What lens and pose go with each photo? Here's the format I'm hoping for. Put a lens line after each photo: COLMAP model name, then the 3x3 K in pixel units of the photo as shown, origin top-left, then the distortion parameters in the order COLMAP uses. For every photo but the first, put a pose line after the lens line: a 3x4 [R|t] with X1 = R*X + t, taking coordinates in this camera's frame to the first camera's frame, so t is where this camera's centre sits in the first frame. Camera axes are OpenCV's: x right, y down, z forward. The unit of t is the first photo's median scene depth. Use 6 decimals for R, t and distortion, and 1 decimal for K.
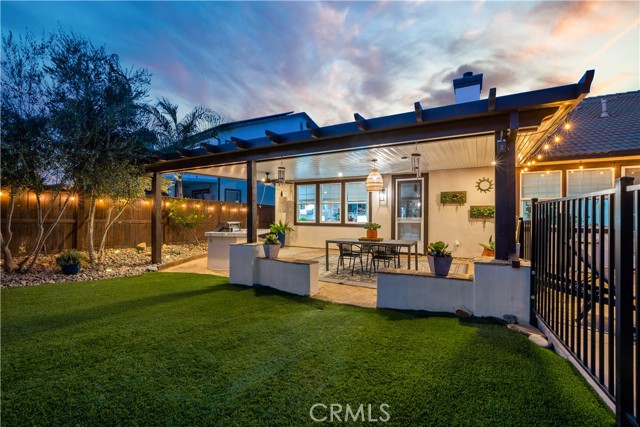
lens RADIAL K [[279.4, 0, 320.0], [0, 279.4, 213.5], [0, 0, 1]] dist [-0.002653, -0.000124]
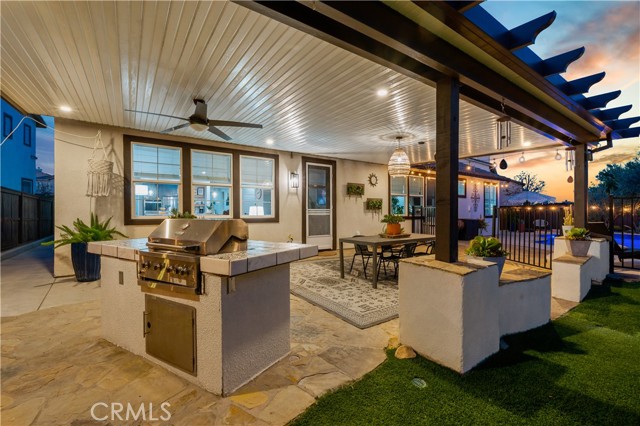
lens RADIAL K [[279.4, 0, 320.0], [0, 279.4, 213.0], [0, 0, 1]] dist [-0.002653, -0.000124]
pose [[0.432208, -0.013739, 0.901669, -0.459181], [-0.010643, 0.999737, 0.020335, 0.009608], [-0.901711, -0.018386, 0.431948, 0.611509]]
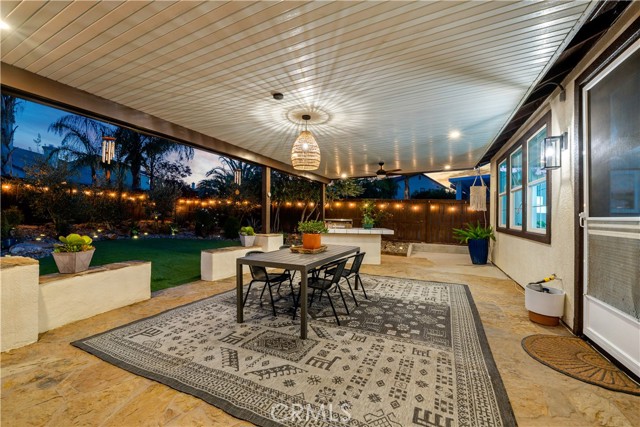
lens RADIAL K [[253.3, 0, 320.0], [0, 253.3, 213.5], [0, 0, 1]] dist [0.001125, -0.000129]
pose [[0.075695, -0.010623, -0.997074, 0.522073], [-0.007609, 0.999908, -0.011231, 0.015786], [0.997102, 0.008437, 0.075607, 0.707910]]
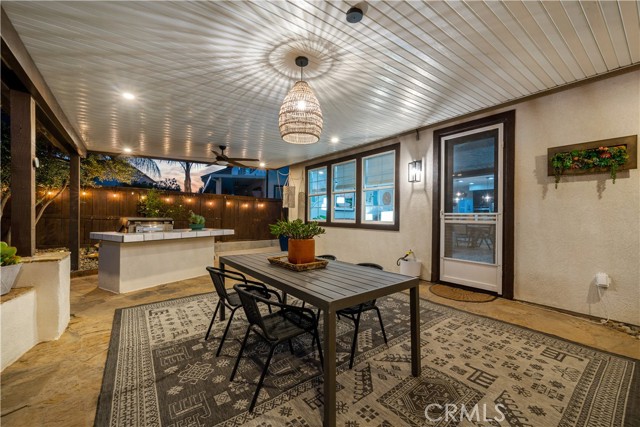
lens RADIAL K [[257.4, 0, 320.0], [0, 257.4, 213.5], [0, 0, 1]] dist [-0.000312, -0.000205]
pose [[0.919490, -0.001982, -0.393108, 0.254384], [0.000288, 0.999990, -0.004369, 0.017885], [0.393113, 0.003903, 0.919482, 0.486556]]
